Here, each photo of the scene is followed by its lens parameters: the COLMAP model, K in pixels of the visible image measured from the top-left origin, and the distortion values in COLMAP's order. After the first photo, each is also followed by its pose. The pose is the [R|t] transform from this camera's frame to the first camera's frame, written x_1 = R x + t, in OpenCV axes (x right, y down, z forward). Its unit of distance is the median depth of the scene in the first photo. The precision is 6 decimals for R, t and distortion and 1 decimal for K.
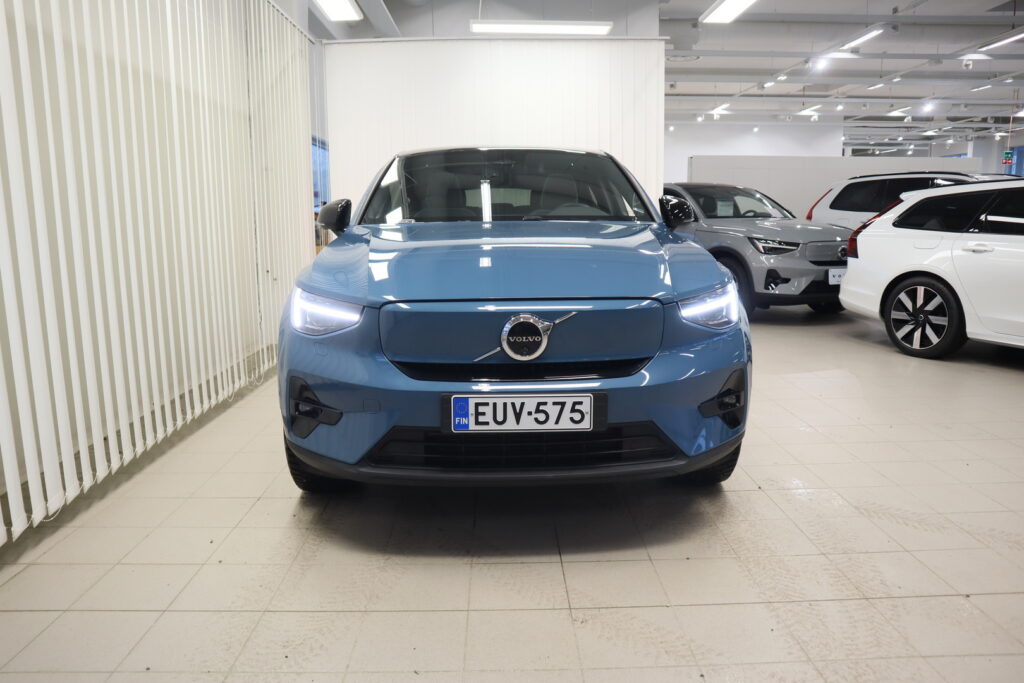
lens RADIAL K [[710.4, 0, 525.4], [0, 710.4, 354.8], [0, 0, 1]] dist [-0.068227, 0.024854]
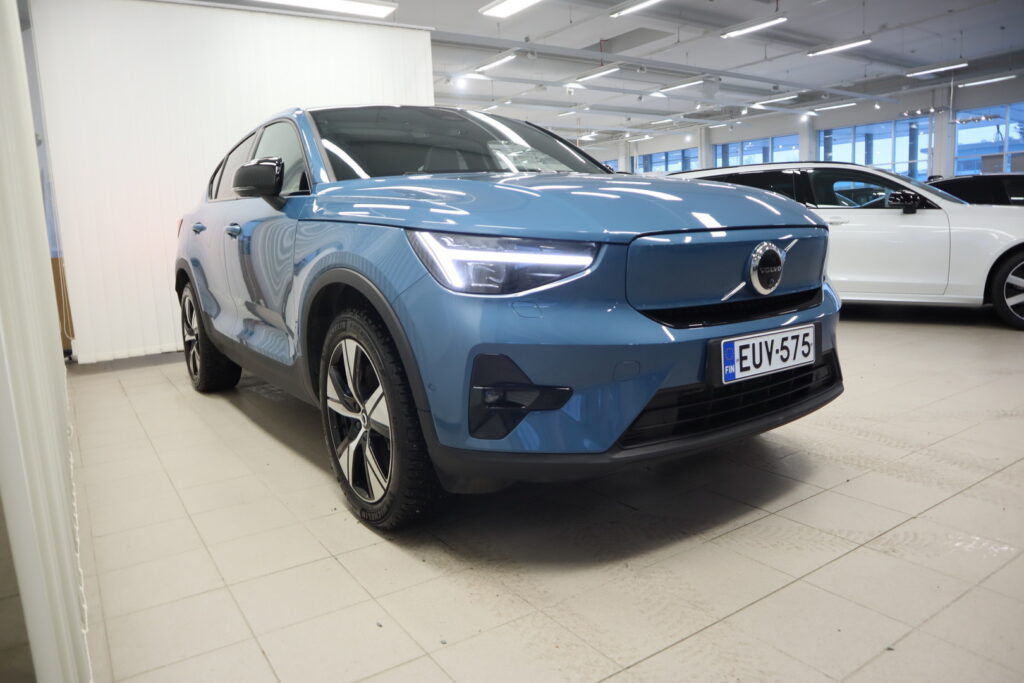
lens RADIAL K [[686.4, 0, 513.8], [0, 686.4, 341.7], [0, 0, 1]] dist [-0.048815, -0.002092]
pose [[0.847286, -0.113052, 0.518966, -0.726273], [0.135259, 0.990798, -0.004993, 0.028351], [-0.513625, 0.074425, 0.854781, 0.418735]]
